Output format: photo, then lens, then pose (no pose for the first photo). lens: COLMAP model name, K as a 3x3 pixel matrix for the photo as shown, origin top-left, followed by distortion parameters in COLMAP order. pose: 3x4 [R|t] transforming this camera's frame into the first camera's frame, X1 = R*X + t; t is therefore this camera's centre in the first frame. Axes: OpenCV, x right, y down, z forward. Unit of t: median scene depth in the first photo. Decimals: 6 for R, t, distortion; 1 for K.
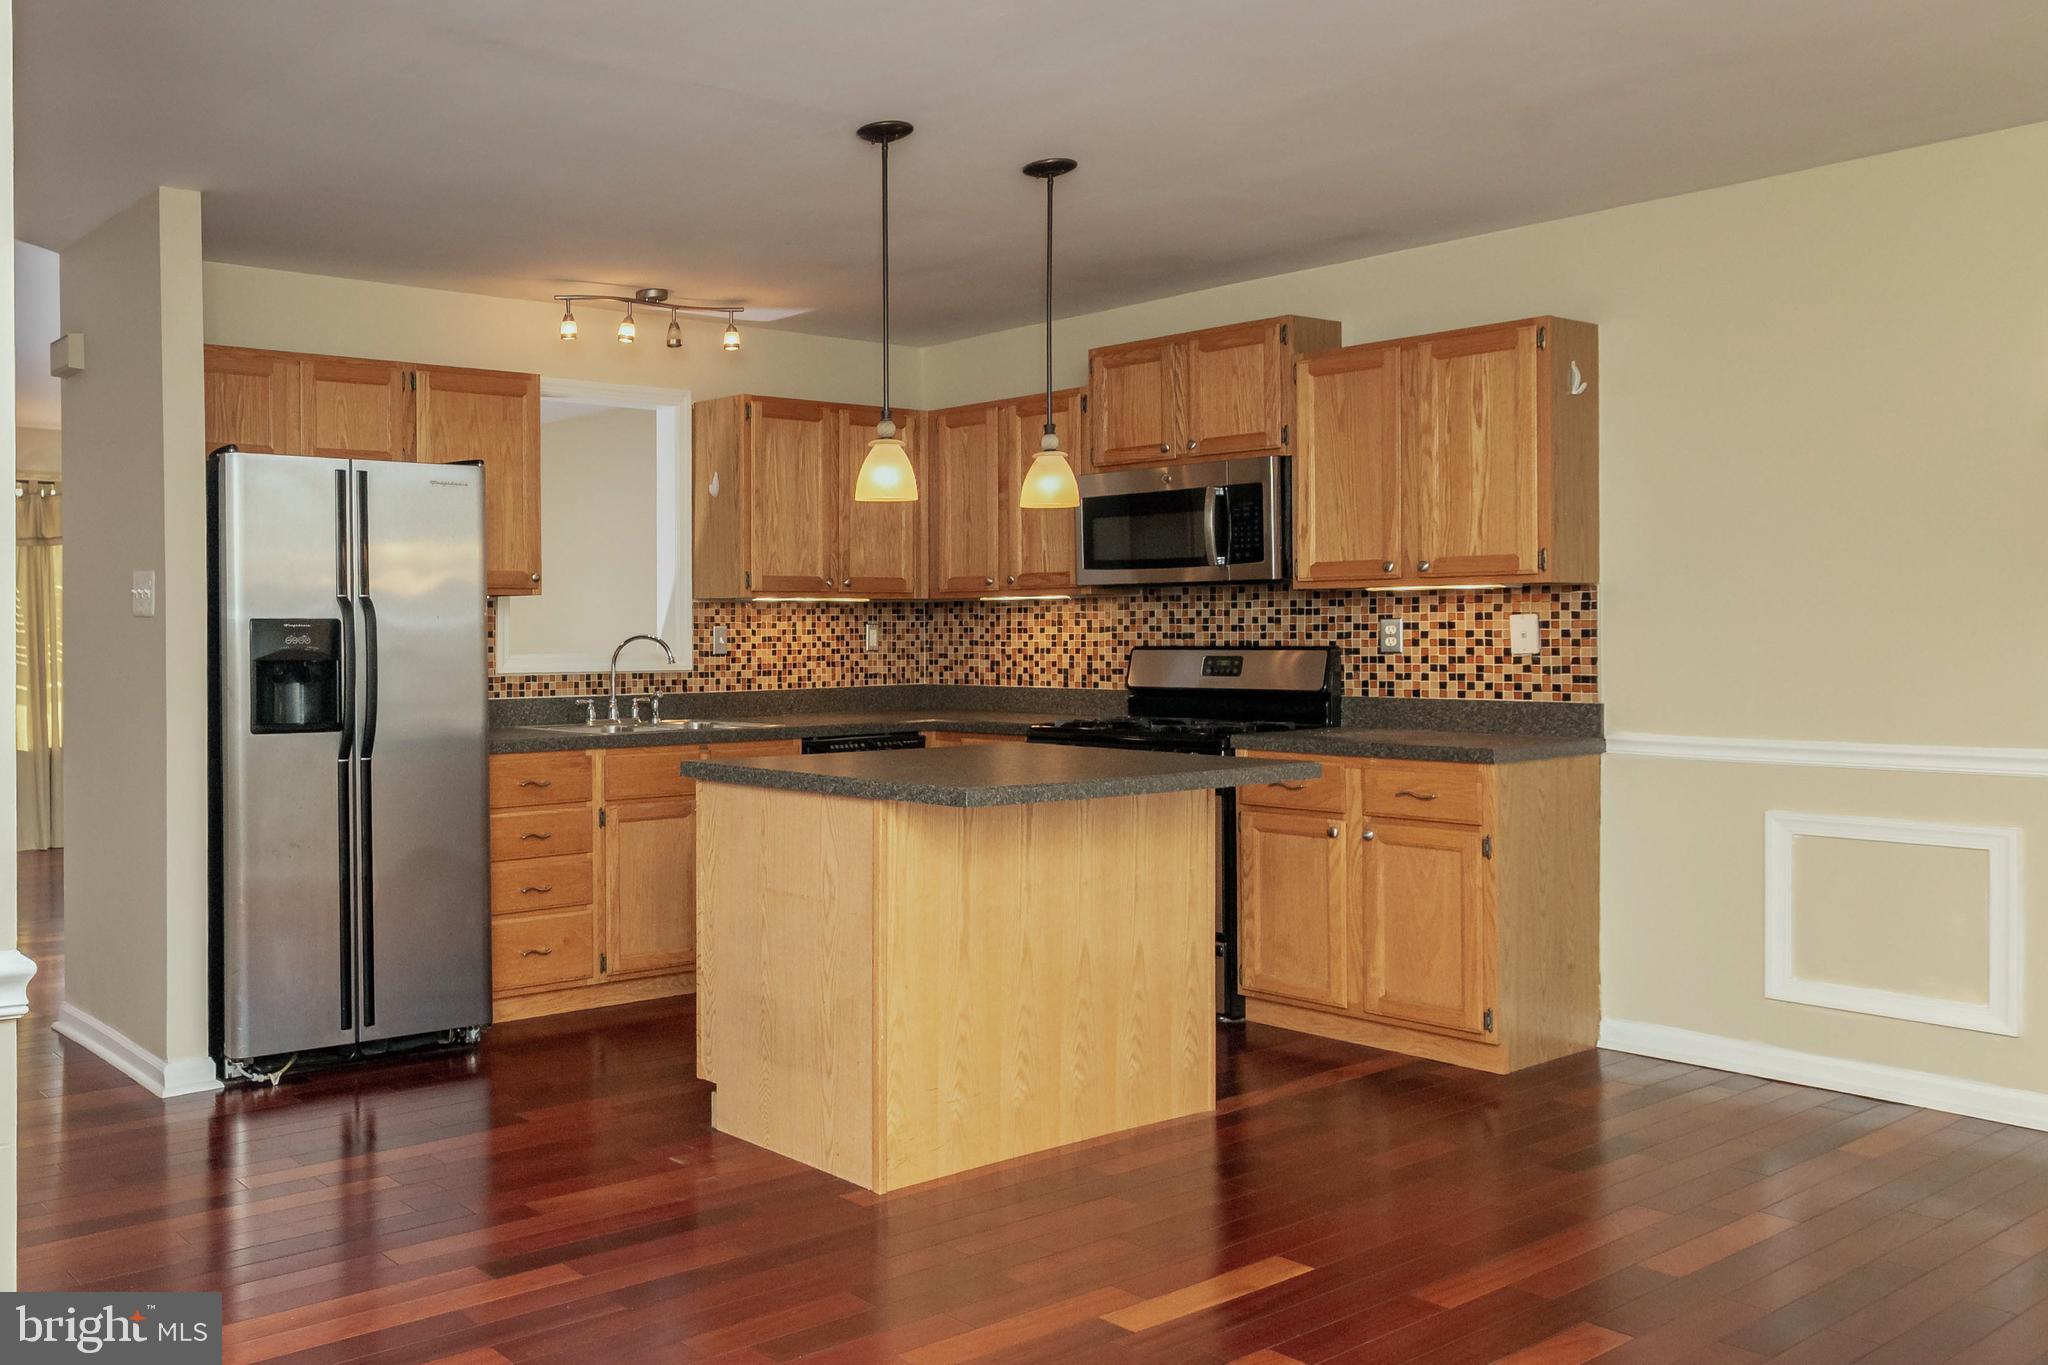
lens RADIAL K [[1625.3, 0, 416.6], [0, 1625.3, 642.2], [0, 0, 1]] dist [0.003273, 0.000872]
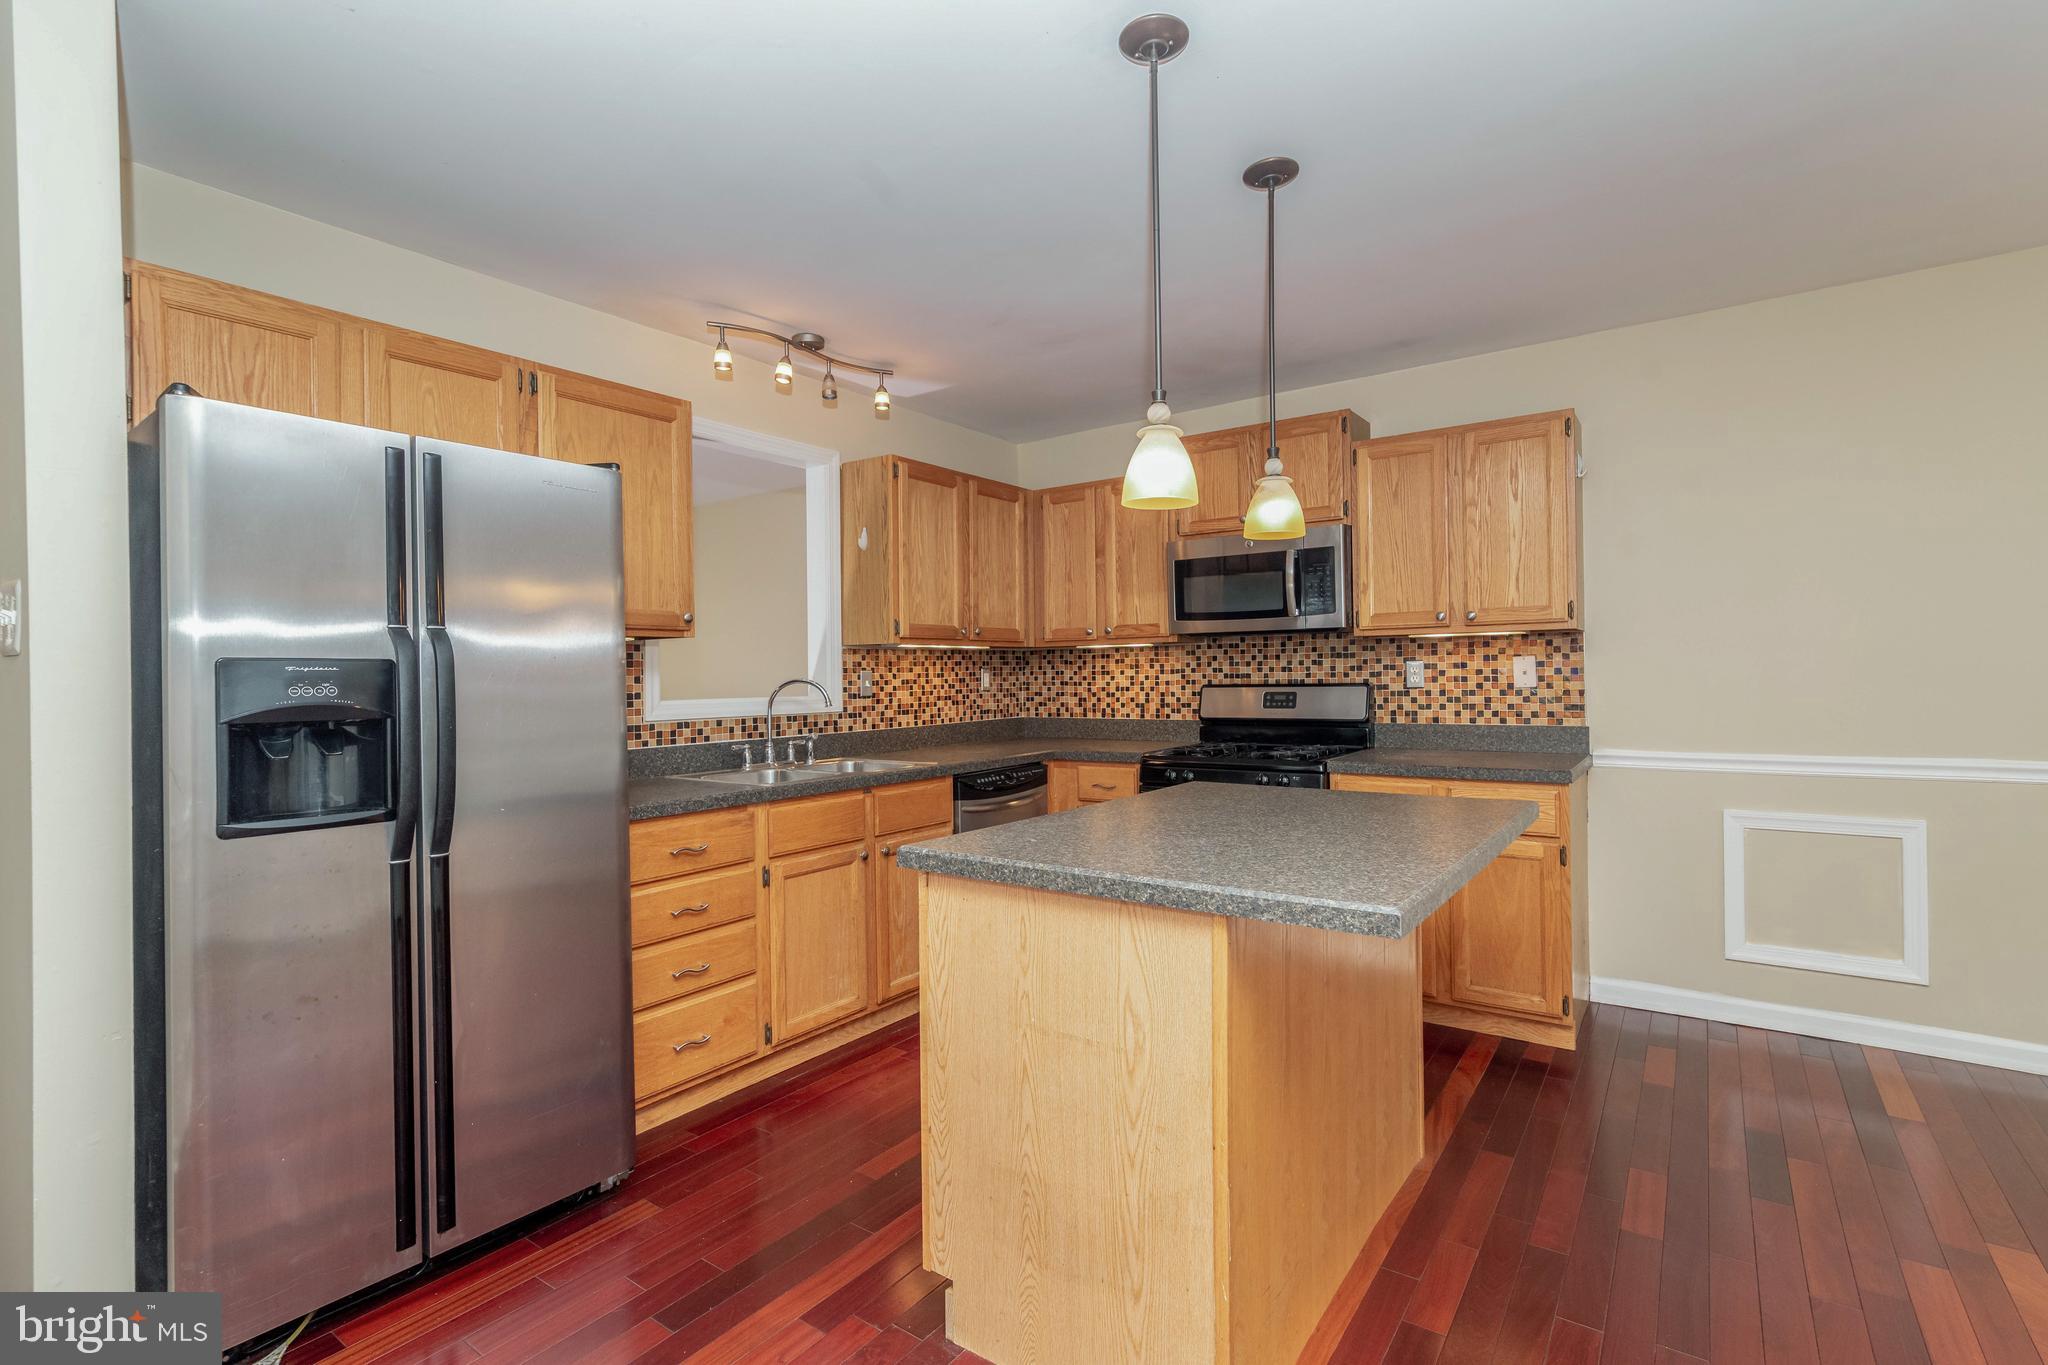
lens RADIAL K [[949.8, 0, 1028.2], [0, 949.8, 672.2], [0, 0, 1]] dist [0.001120, 0.000316]
pose [[0.913229, -0.005944, 0.407402, 0.027809], [0.010904, 0.999892, -0.009854, -0.001335], [-0.407300, 0.013442, 0.913196, 0.400730]]
